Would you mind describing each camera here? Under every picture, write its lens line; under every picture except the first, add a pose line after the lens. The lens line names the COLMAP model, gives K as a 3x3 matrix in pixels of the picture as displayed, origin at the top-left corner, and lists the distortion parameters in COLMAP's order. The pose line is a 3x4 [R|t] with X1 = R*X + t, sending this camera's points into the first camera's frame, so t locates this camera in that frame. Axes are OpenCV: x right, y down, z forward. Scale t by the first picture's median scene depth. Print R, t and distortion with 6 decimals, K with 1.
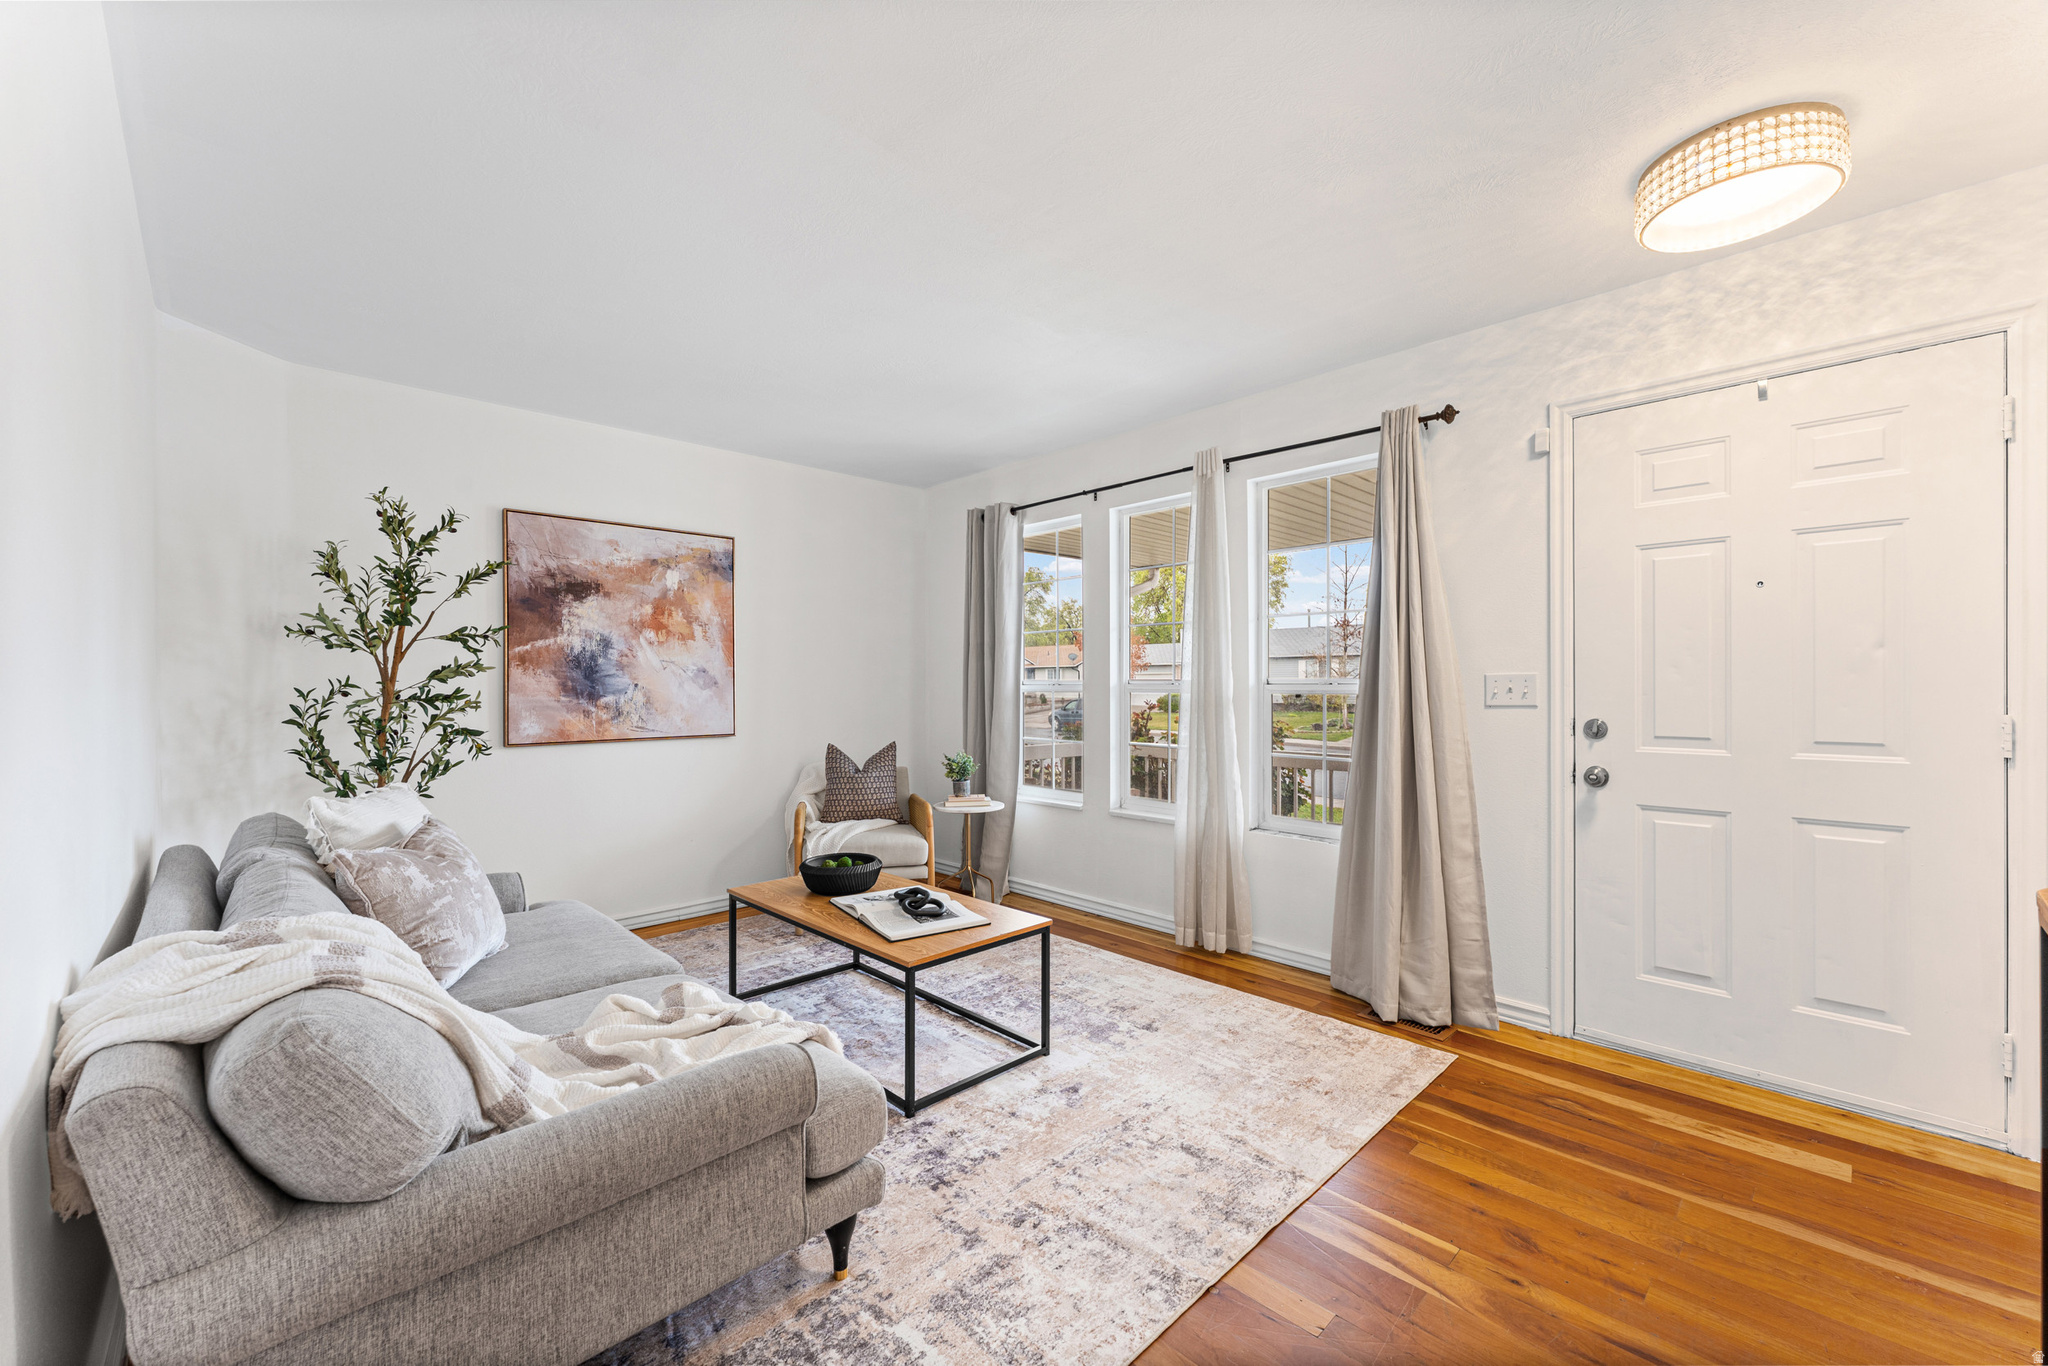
lens RADIAL K [[814.9, 0, 1021.6], [0, 814.9, 688.3], [0, 0, 1]] dist [0.001829, 0.000030]
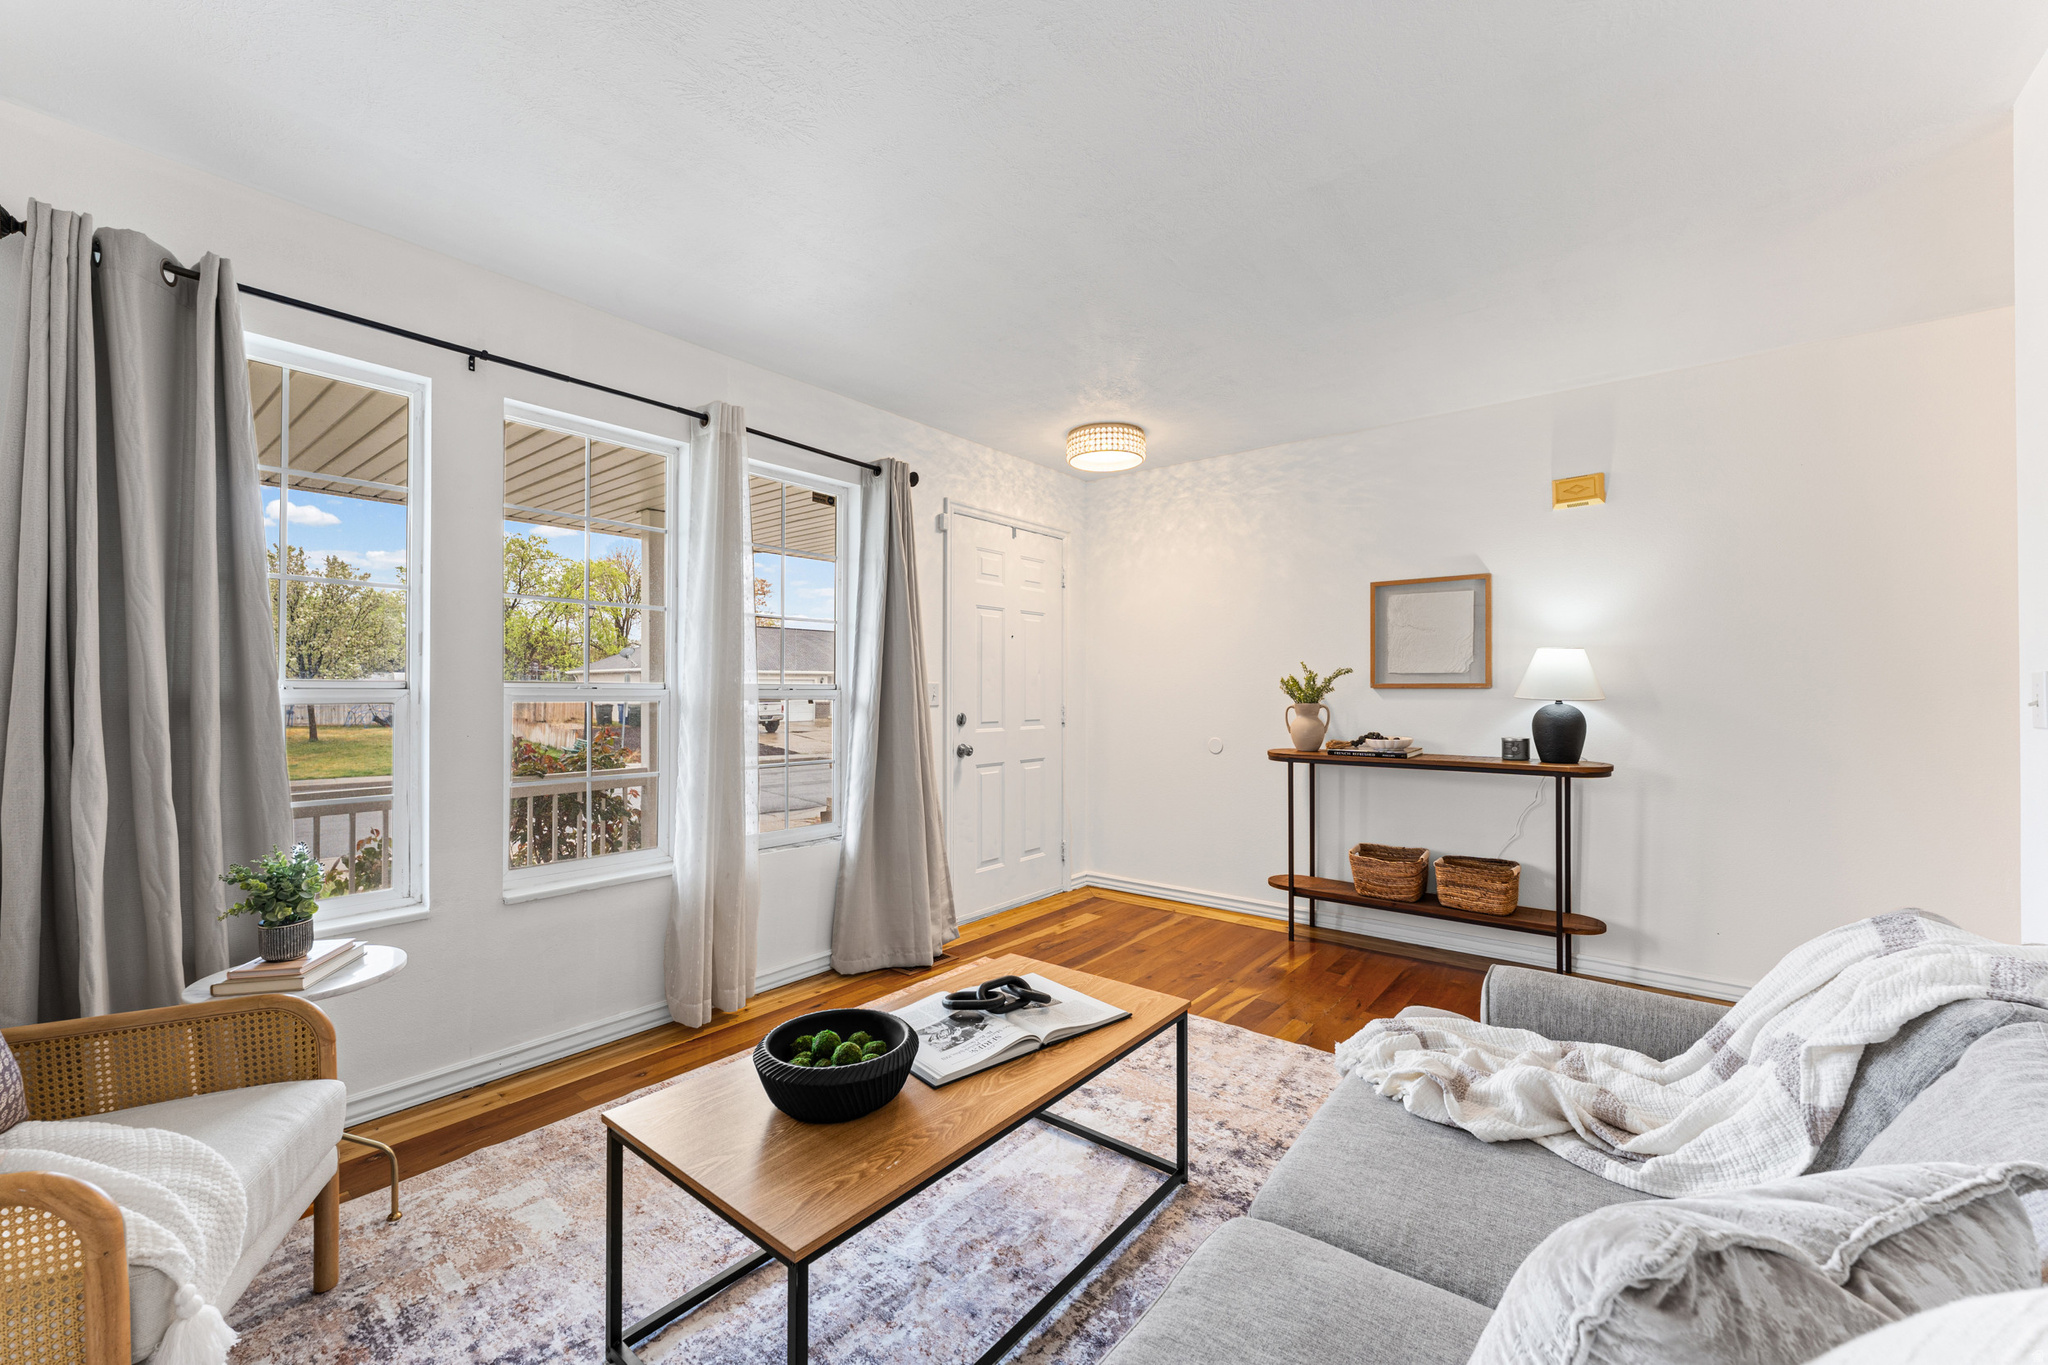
lens RADIAL K [[814.9, 0, 1020.6], [0, 814.9, 685.1], [0, 0, 1]] dist [0.001829, 0.000030]
pose [[-0.122222, 0.010803, 0.992444, -0.834258], [0.004162, 0.999938, -0.010372, 0.001540], [-0.992494, 0.002863, -0.122259, 1.078834]]
